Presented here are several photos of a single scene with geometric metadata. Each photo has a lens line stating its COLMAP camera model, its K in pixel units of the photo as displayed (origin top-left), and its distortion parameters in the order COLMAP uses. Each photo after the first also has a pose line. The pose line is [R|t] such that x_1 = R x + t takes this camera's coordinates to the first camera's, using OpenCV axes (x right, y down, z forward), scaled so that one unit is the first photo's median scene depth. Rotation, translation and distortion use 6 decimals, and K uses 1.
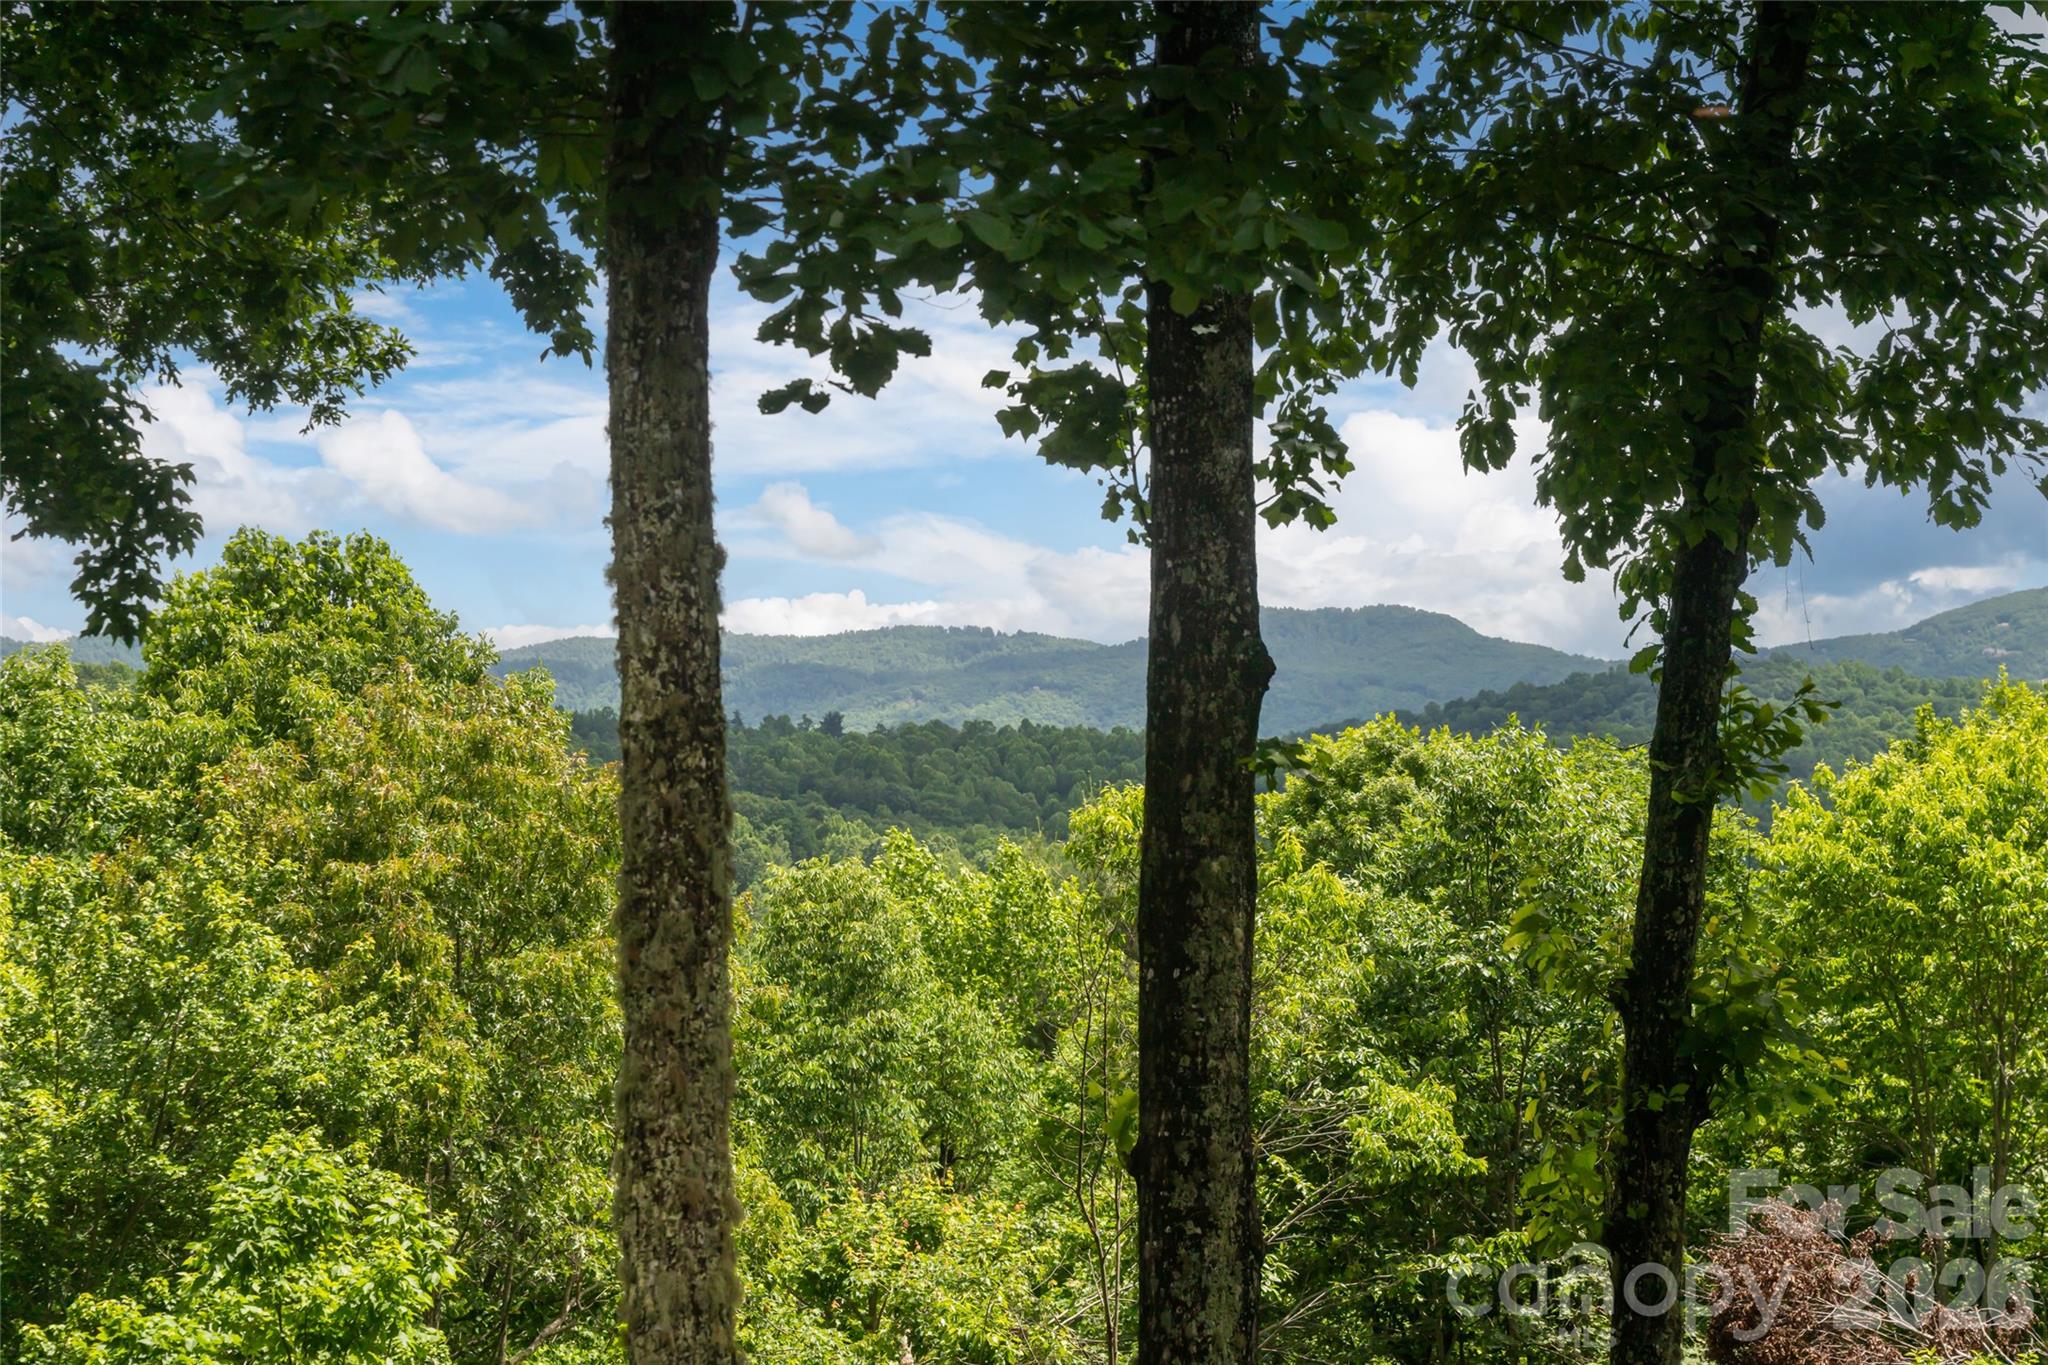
lens RADIAL K [[4143.4, 0, 1022.7], [0, 4143.4, 676.6], [0, 0, 1]] dist [-0.053104, 0.000000]
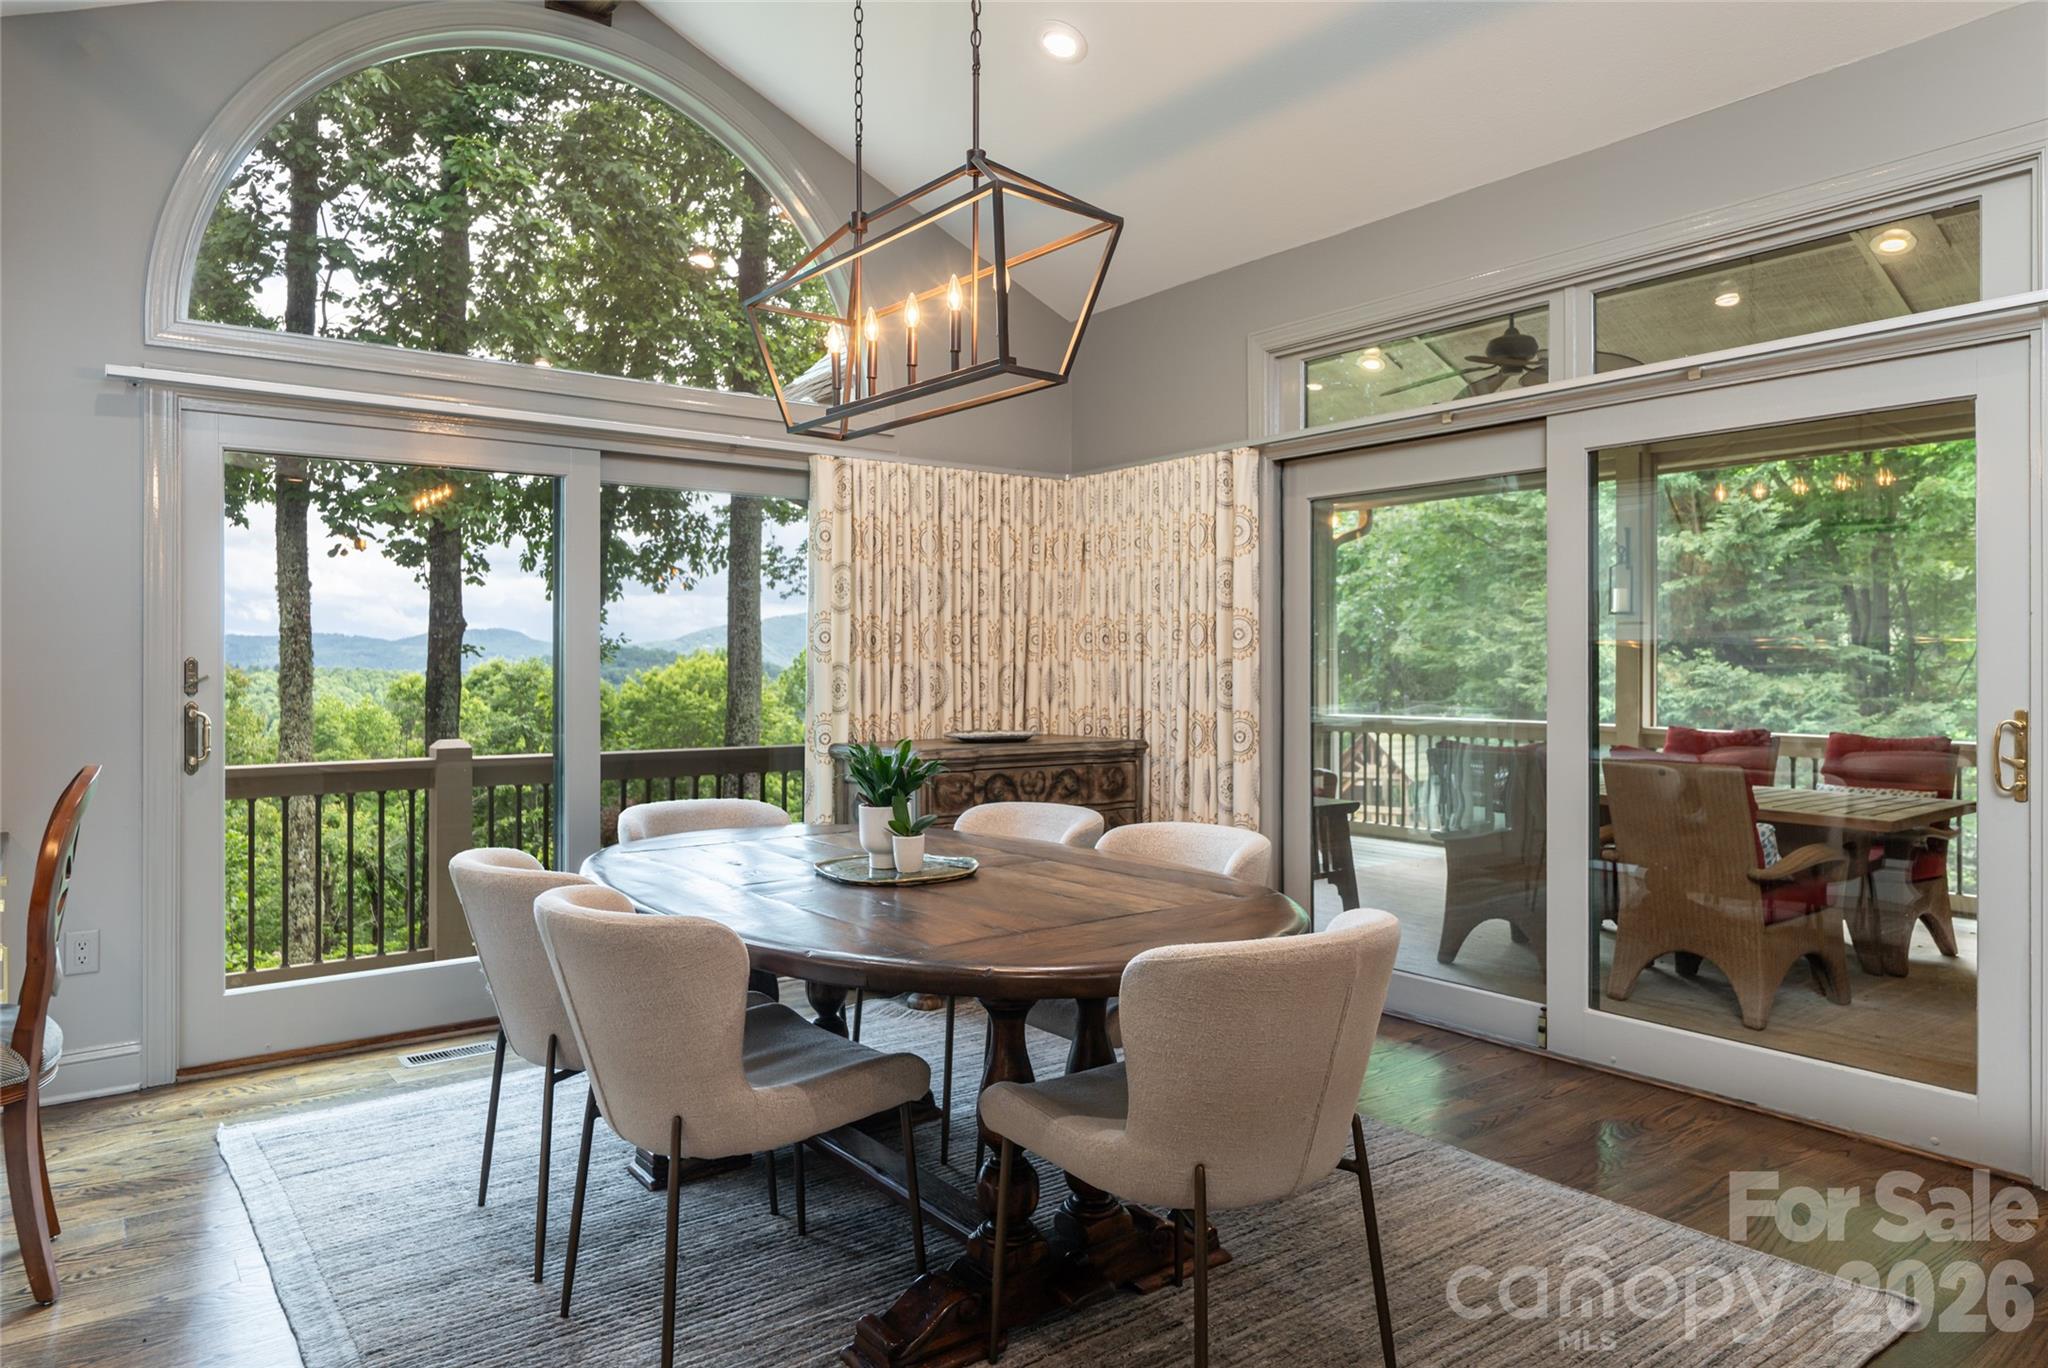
lens RADIAL K [[1302.8, 0, 1025.4], [0, 1302.8, 664.2], [0, 0, 1]] dist [-0.043561, -0.000720]
pose [[0.889559, 0.012671, 0.456644, -0.019104], [-0.016825, 0.999846, 0.005032, 0.017997], [-0.456510, -0.012159, 0.889635, -0.218163]]
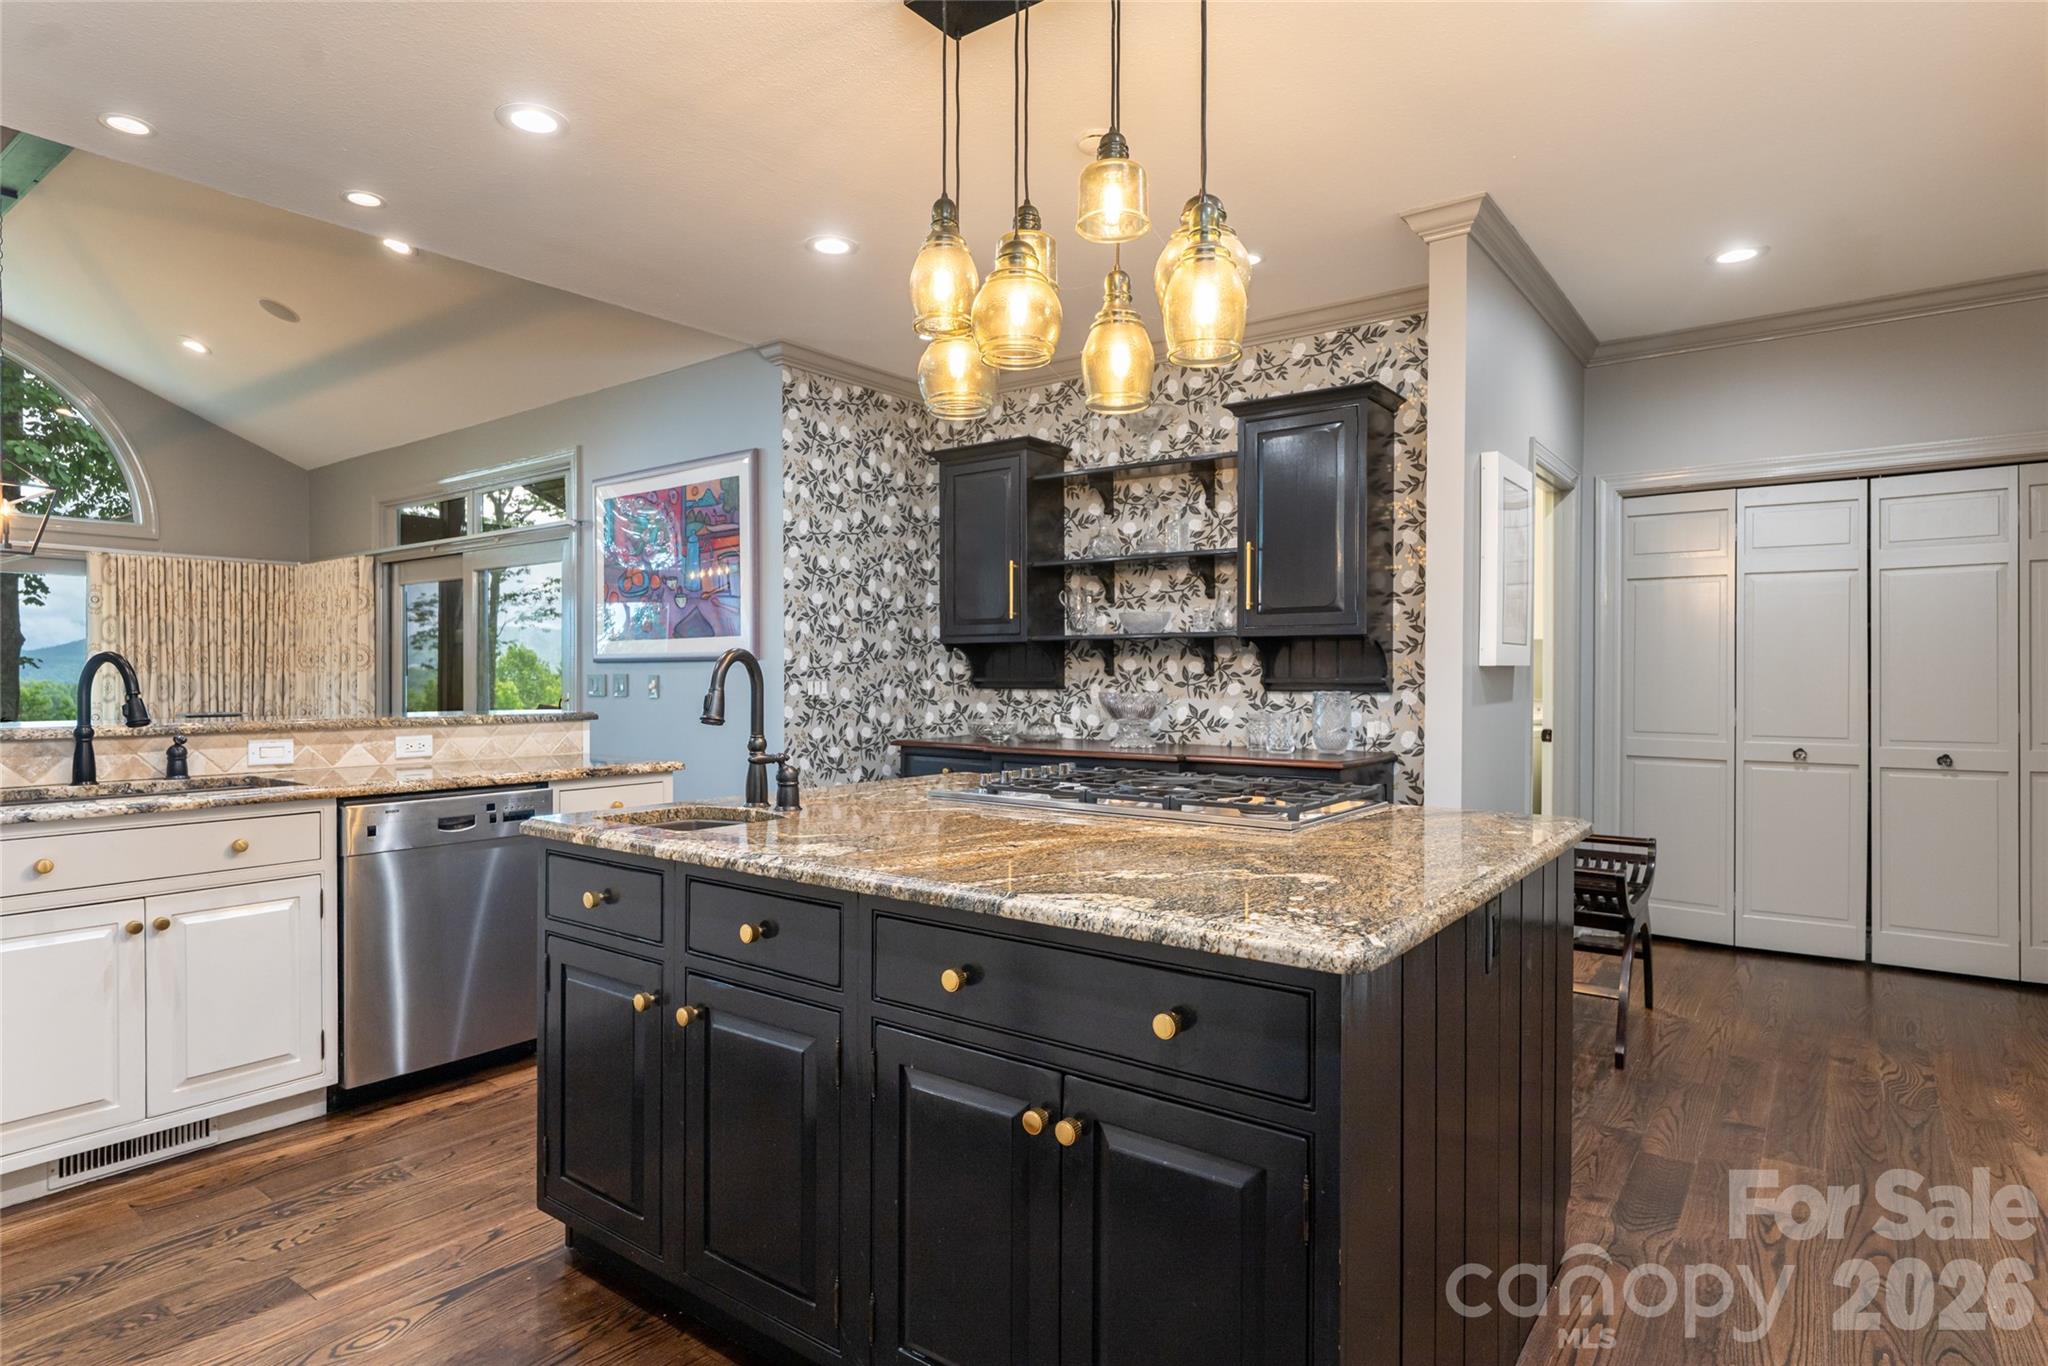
lens RADIAL K [[1092.3, 0, 1023.8], [0, 1092.3, 673.2], [0, 0, 1]] dist [-0.006971, -0.001410]
pose [[0.738849, 0.014938, 0.673705, 0.066287], [-0.021367, 0.999771, 0.001265, 0.011033], [-0.673532, -0.015330, 0.738999, -0.519386]]
